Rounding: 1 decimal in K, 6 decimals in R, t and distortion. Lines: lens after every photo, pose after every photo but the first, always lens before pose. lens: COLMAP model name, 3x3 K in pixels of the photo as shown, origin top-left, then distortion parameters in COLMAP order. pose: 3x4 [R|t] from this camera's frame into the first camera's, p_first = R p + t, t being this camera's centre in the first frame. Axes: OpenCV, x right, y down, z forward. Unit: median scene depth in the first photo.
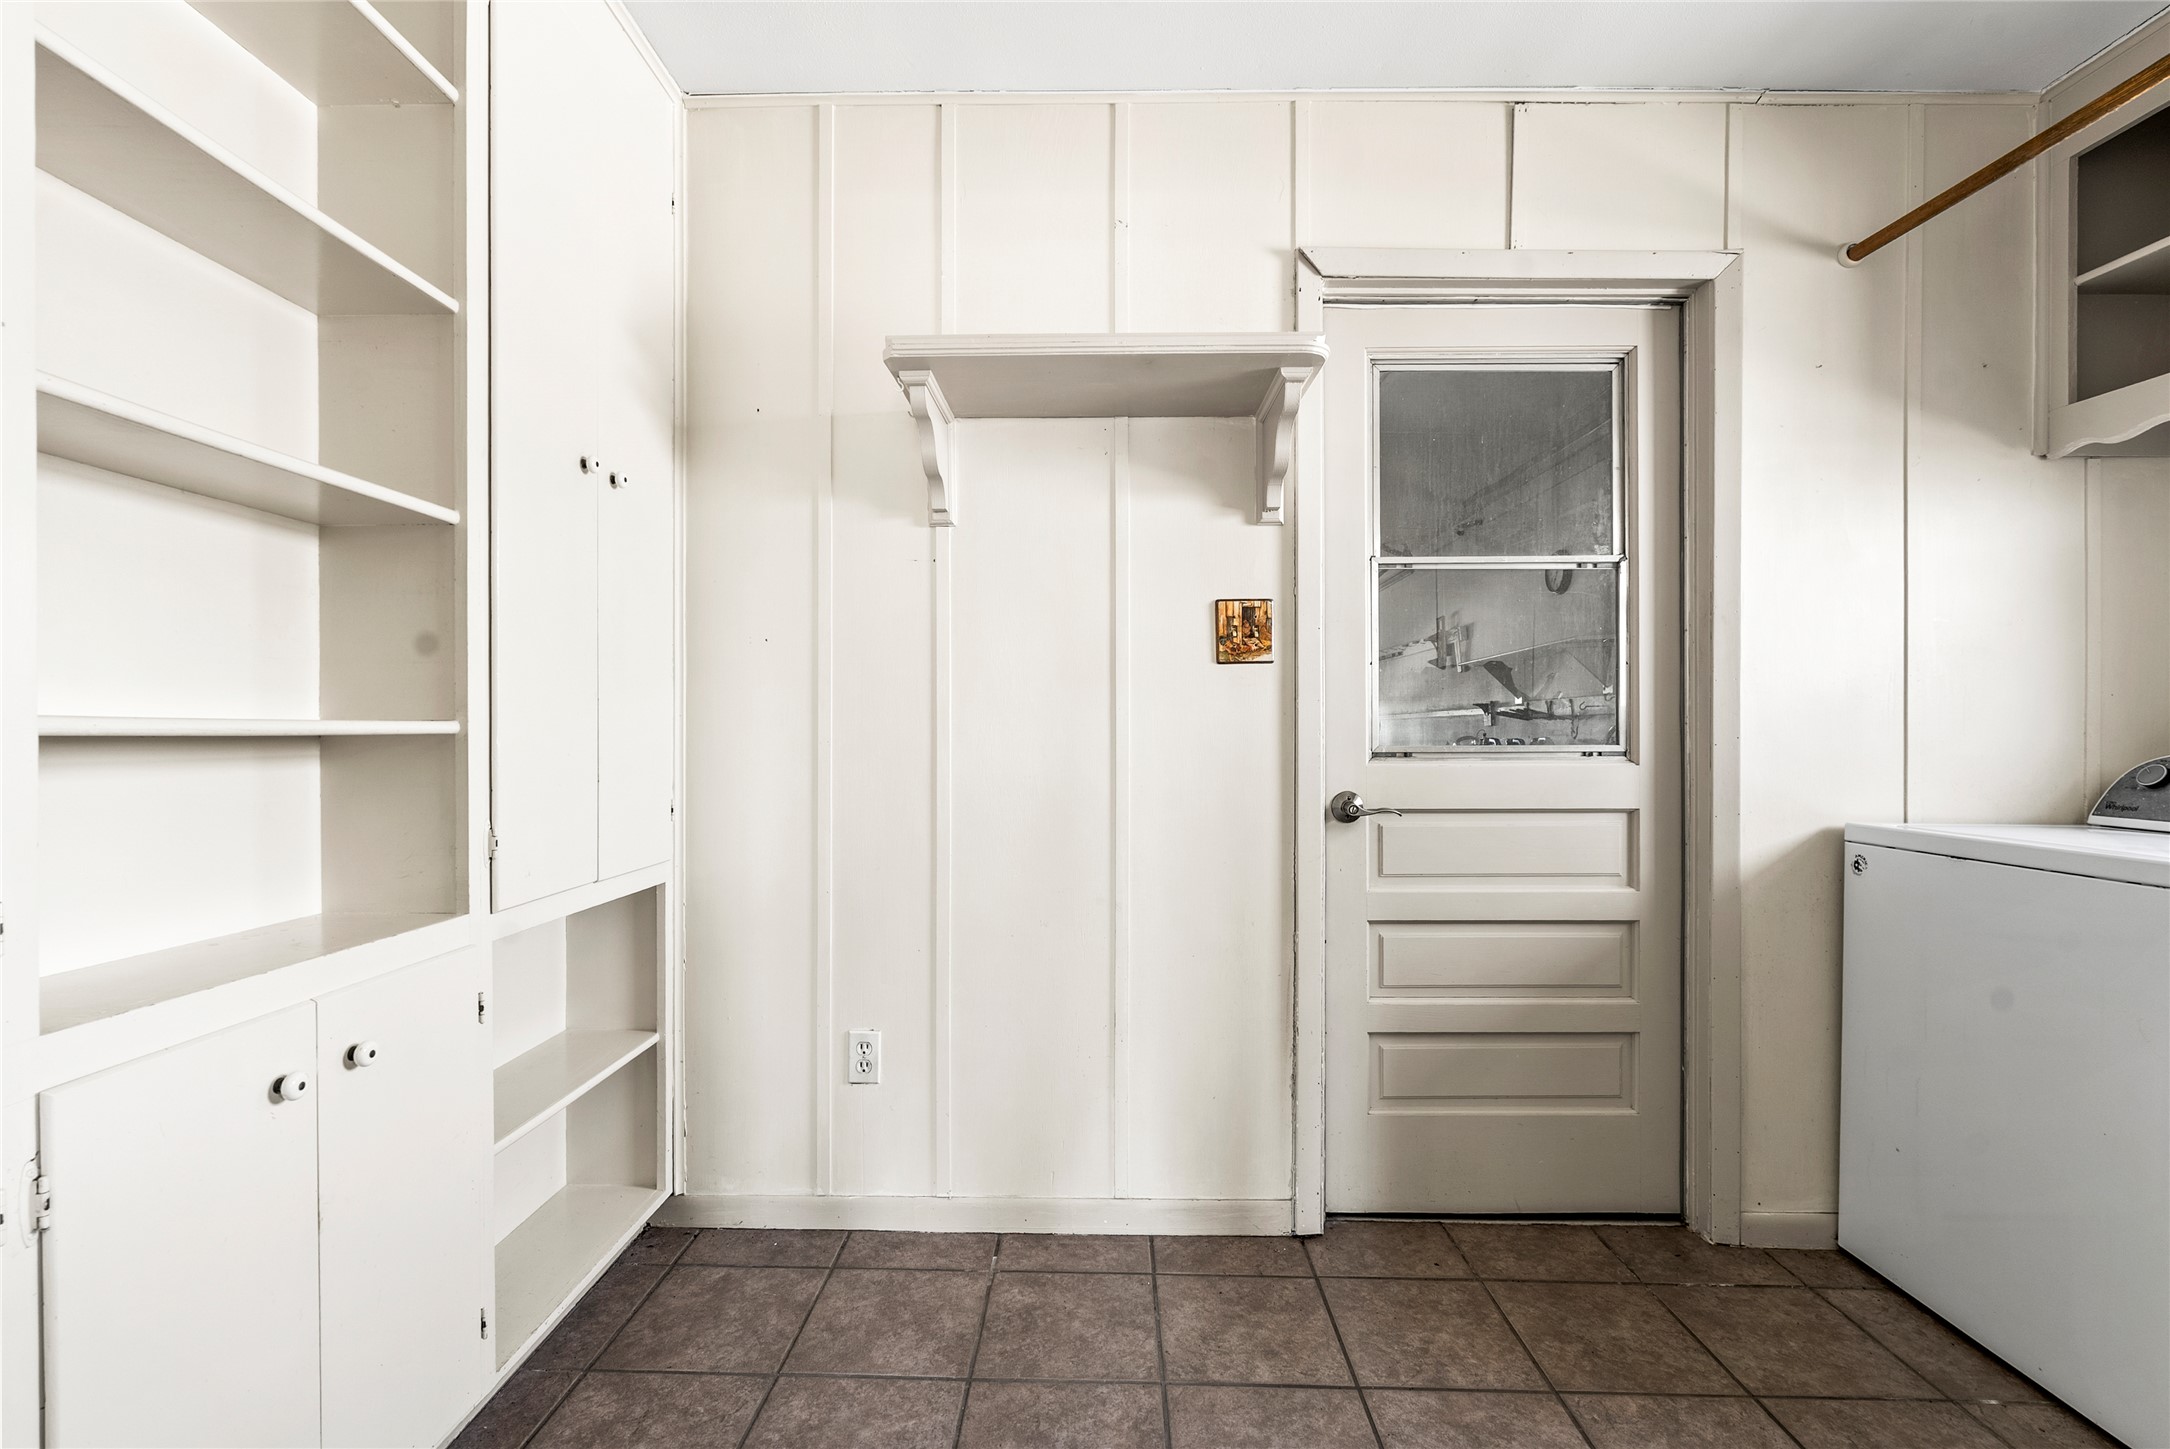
lens RADIAL K [[953.8, 0, 1087.0], [0, 953.8, 732.6], [0, 0, 1]] dist [-0.007060, 0.000625]
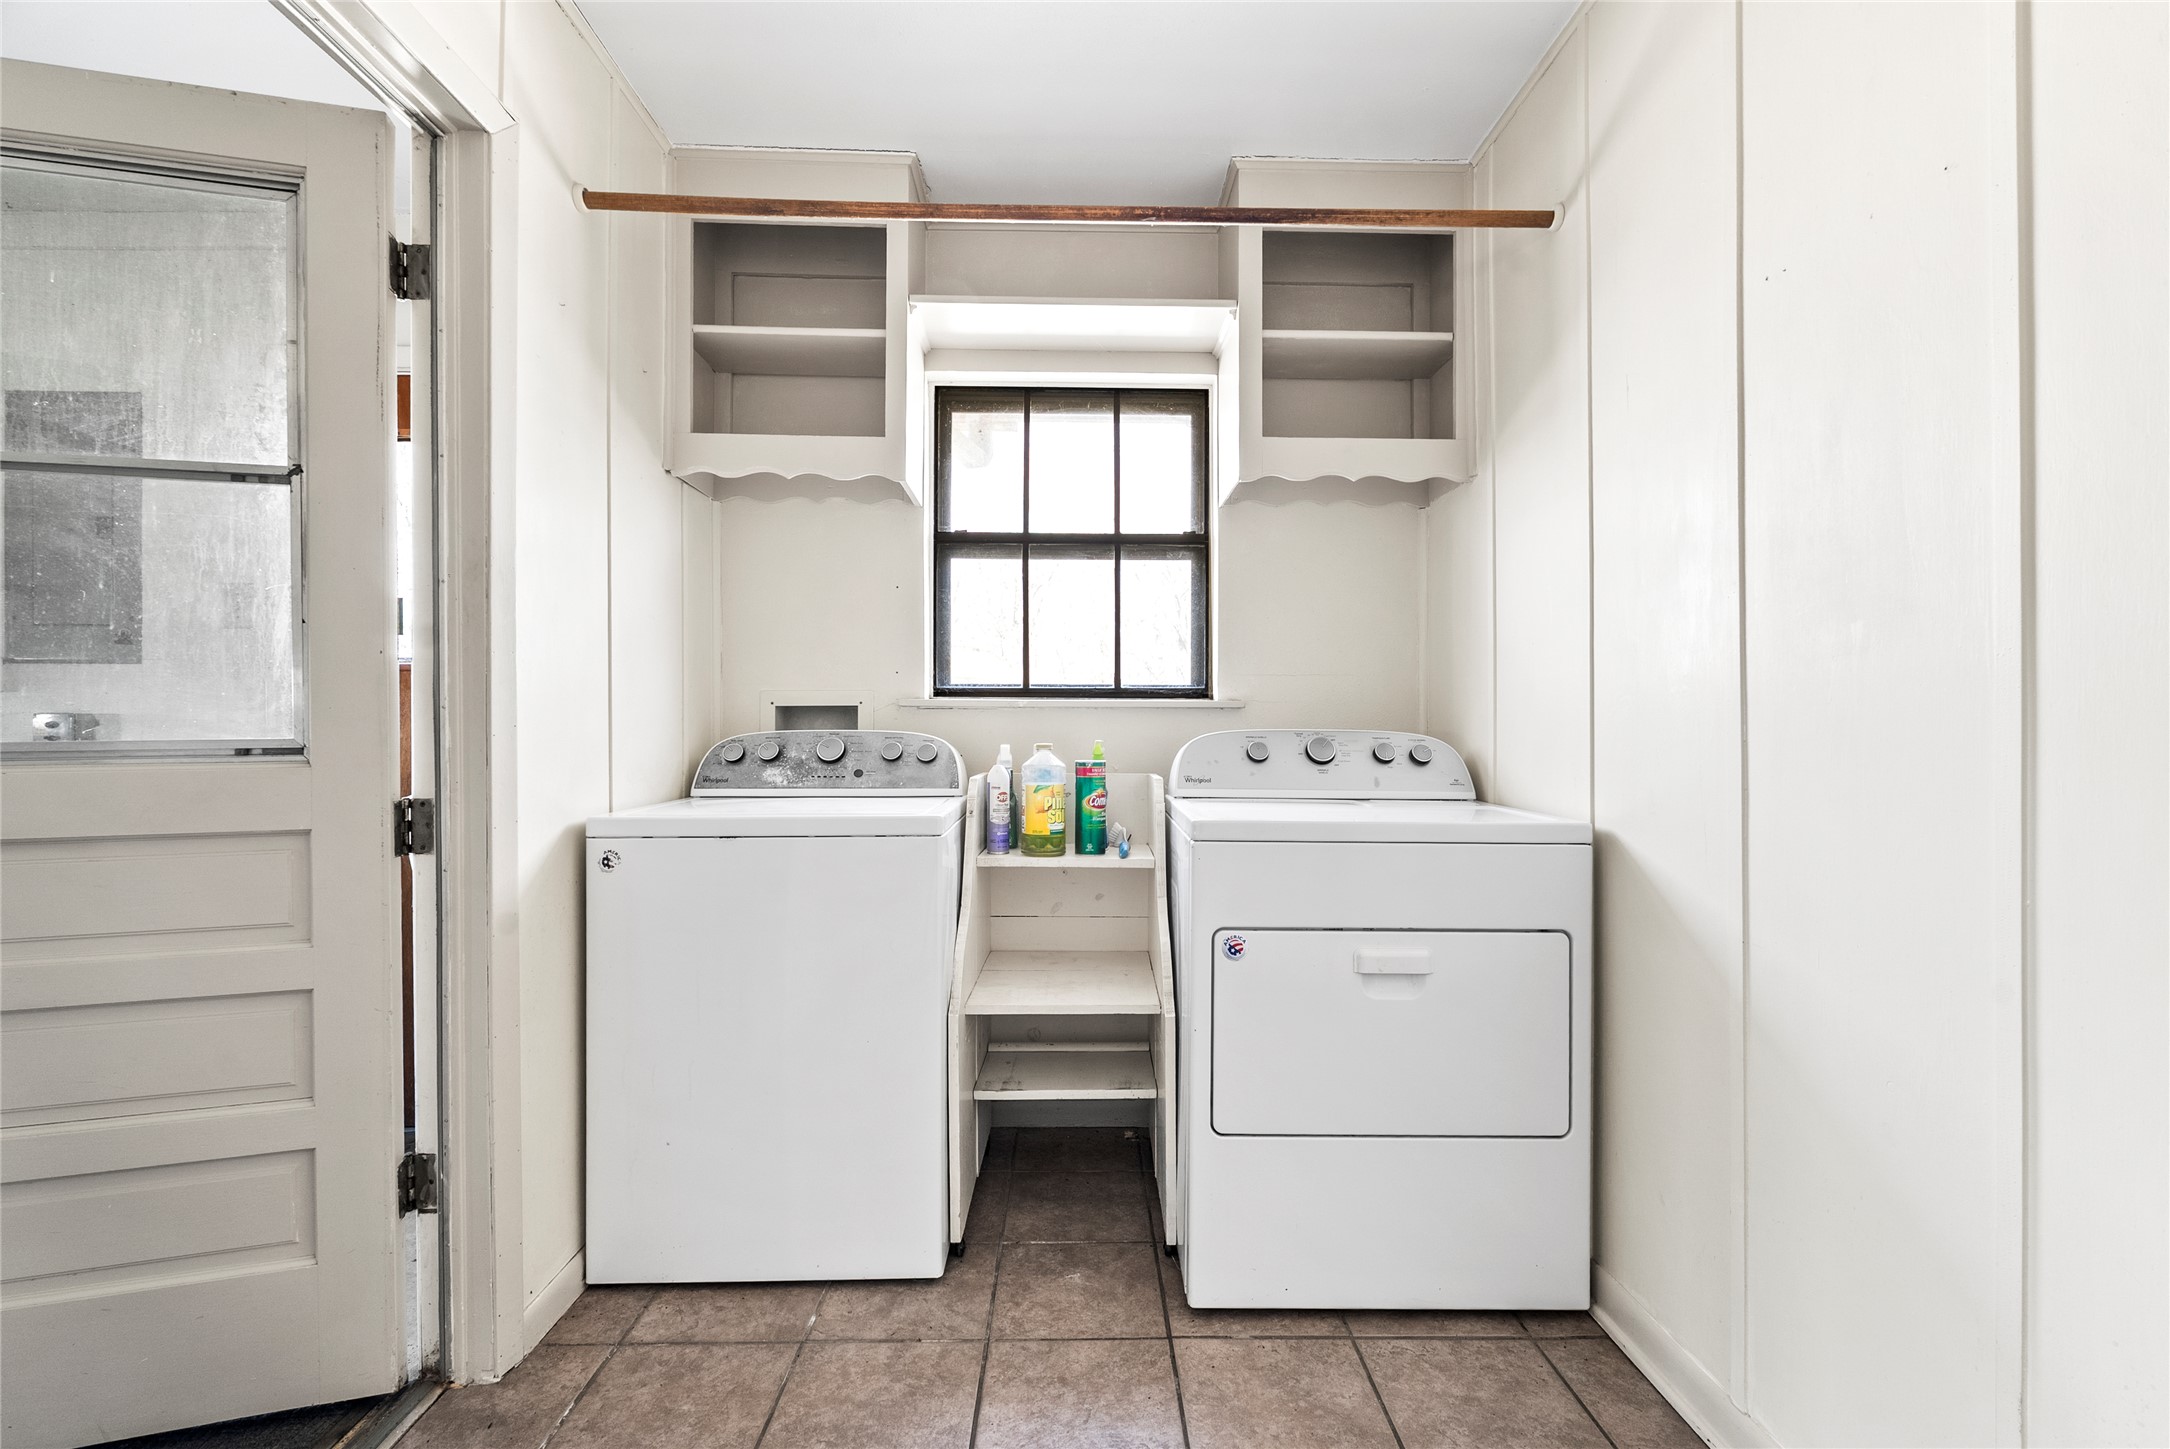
lens RADIAL K [[953.8, 0, 1082.7], [0, 953.8, 714.2], [0, 0, 1]] dist [-0.007060, 0.000625]
pose [[-0.042199, 0.000578, 0.999109, -0.137702], [0.004117, 0.999991, -0.000405, -0.002087], [-0.999101, 0.004096, -0.042201, 0.572089]]
